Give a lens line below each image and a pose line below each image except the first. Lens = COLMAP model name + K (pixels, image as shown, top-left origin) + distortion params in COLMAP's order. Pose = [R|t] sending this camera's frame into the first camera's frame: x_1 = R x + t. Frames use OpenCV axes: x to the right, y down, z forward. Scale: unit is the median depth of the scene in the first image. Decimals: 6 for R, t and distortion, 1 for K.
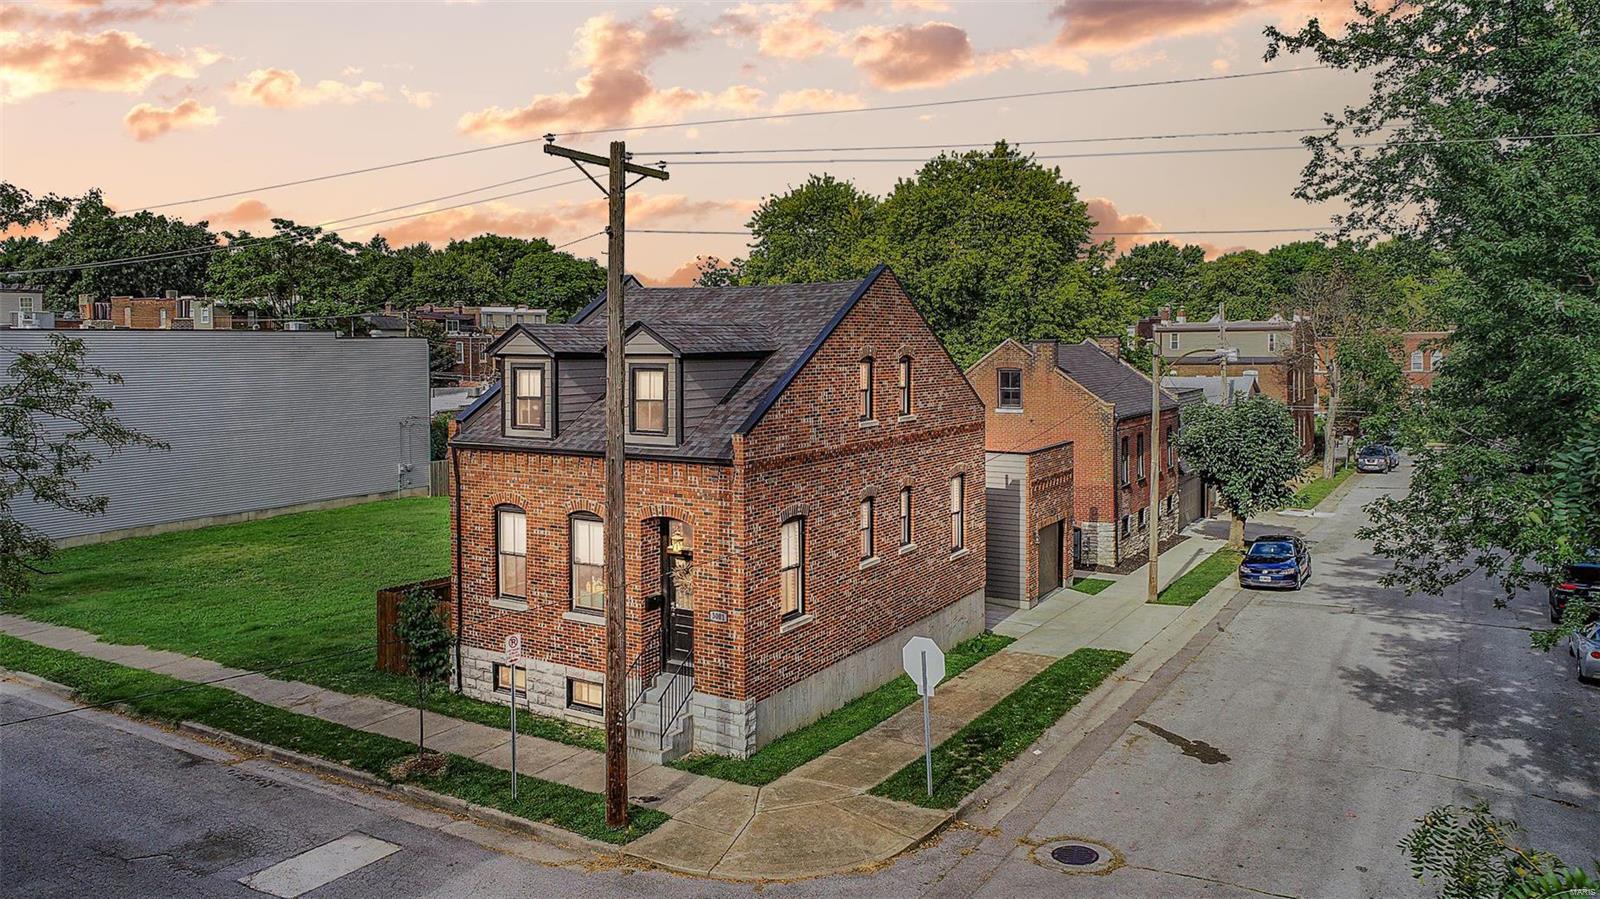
lens RADIAL K [[1072.6, 0, 809.5], [0, 1072.6, 435.1], [0, 0, 1]] dist [-0.001026, -0.005539]
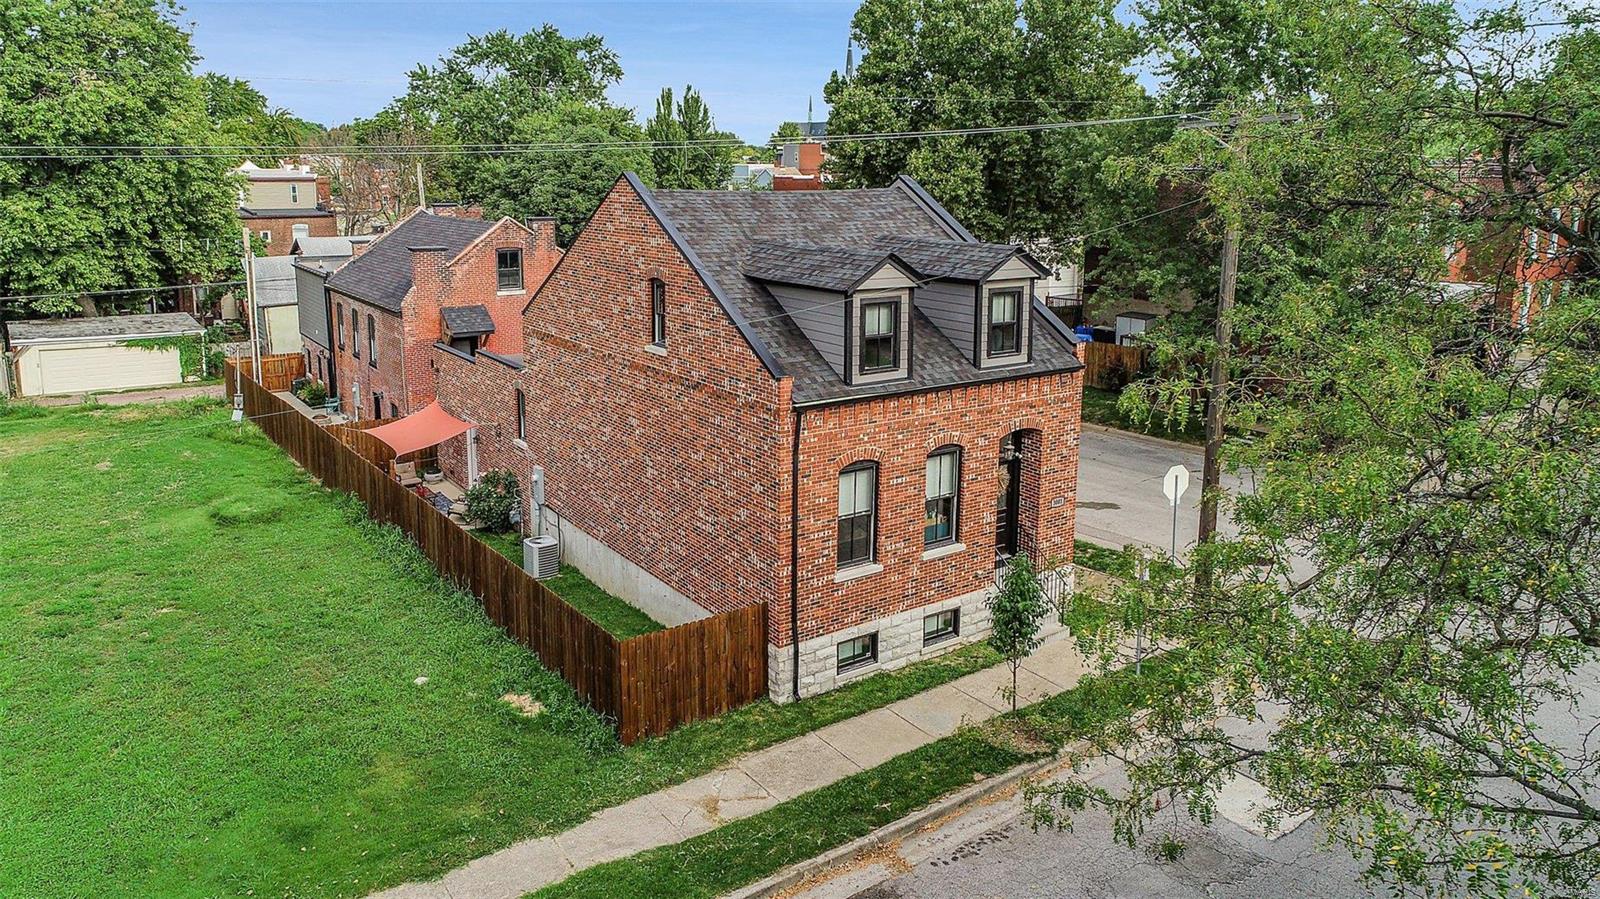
lens RADIAL K [[1072.6, 0, 774.6], [0, 1072.6, 397.6], [0, 0, 1]] dist [-0.001026, -0.005539]
pose [[0.421082, -0.179167, 0.889151, -1.172630], [0.066092, 0.983751, 0.166930, -0.149522], [-0.904611, -0.011526, 0.426081, 0.749495]]
